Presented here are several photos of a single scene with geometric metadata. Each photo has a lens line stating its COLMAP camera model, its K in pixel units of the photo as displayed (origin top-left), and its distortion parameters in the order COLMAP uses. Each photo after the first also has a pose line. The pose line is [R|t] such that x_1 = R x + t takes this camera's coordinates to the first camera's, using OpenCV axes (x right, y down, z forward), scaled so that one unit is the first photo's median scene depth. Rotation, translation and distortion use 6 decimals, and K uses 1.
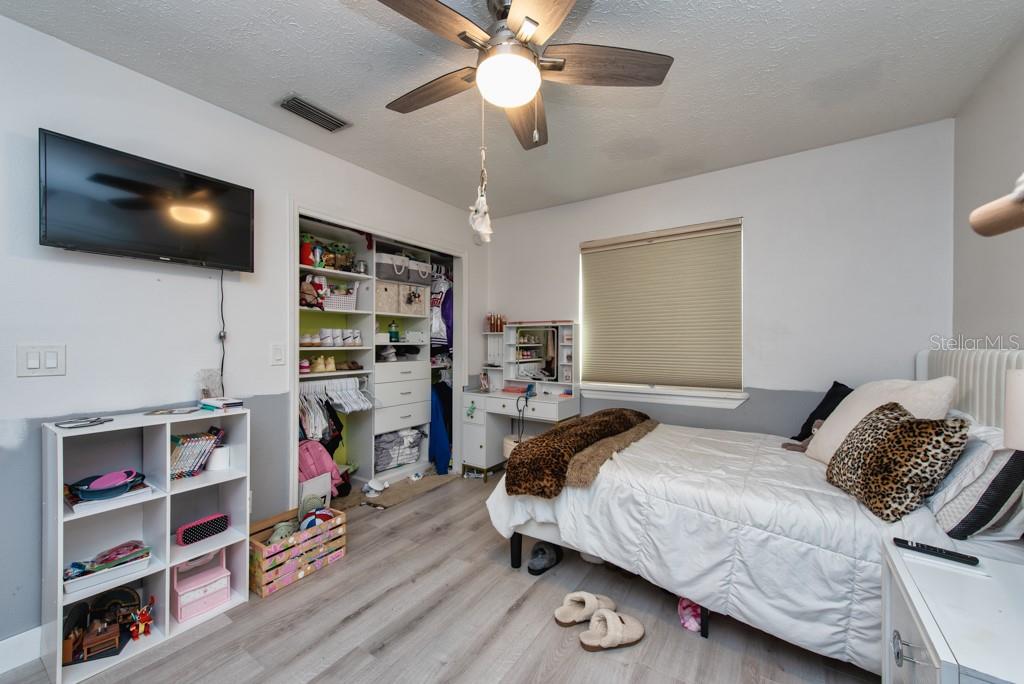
lens RADIAL K [[403.0, 0, 509.4], [0, 403.0, 342.9], [0, 0, 1]] dist [-0.001052, -0.000149]
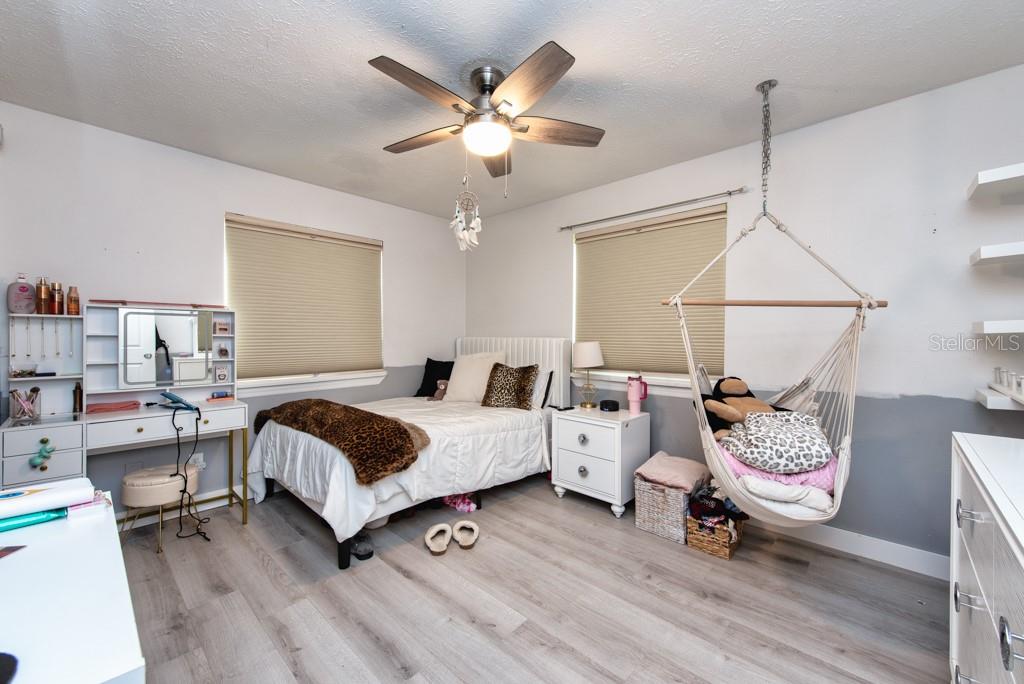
lens RADIAL K [[403.0, 0, 510.6], [0, 403.0, 340.5], [0, 0, 1]] dist [-0.001052, -0.000149]
pose [[0.149395, -0.010463, 0.988722, -0.825075], [-0.001527, 0.999940, 0.010812, 0.006014], [-0.988776, -0.003125, 0.149370, 0.448128]]
